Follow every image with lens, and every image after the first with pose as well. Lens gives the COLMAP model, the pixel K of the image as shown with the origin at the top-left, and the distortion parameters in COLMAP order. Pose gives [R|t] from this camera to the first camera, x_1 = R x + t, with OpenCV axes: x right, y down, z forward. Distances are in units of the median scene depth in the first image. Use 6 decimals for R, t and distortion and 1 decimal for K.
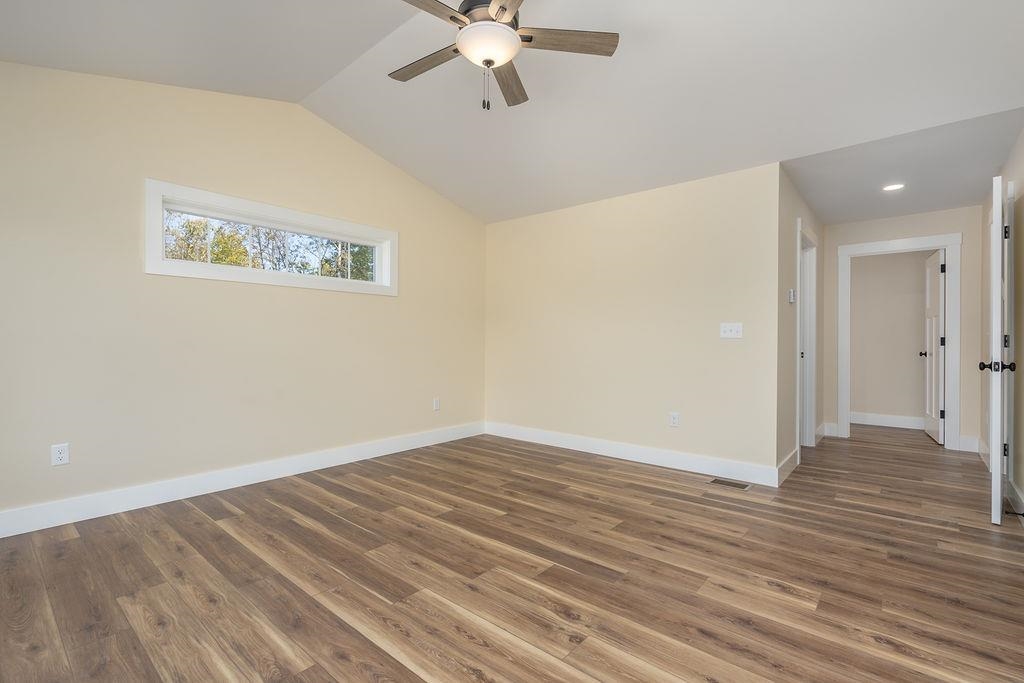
lens RADIAL K [[465.1, 0, 511.1], [0, 465.1, 340.9], [0, 0, 1]] dist [-0.016667, 0.001772]
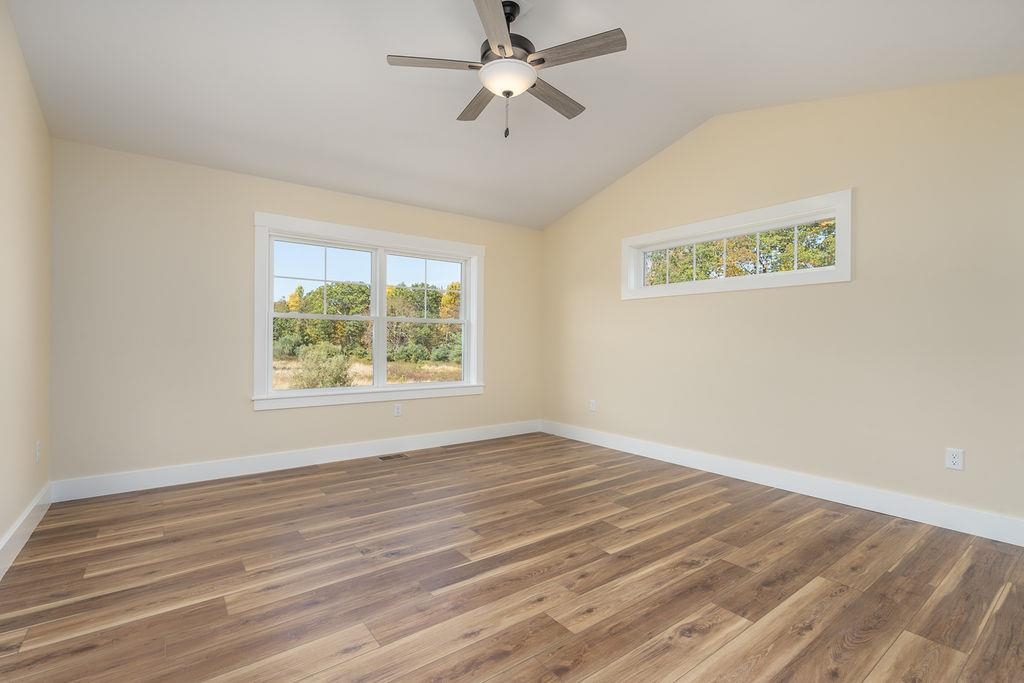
lens RADIAL K [[465.1, 0, 510.3], [0, 465.1, 340.2], [0, 0, 1]] dist [-0.016667, 0.001772]
pose [[-0.216492, -0.007448, -0.976256, 0.838090], [-0.007828, 0.999952, -0.005893, 0.001898], [0.976253, 0.006367, -0.216539, 1.013727]]
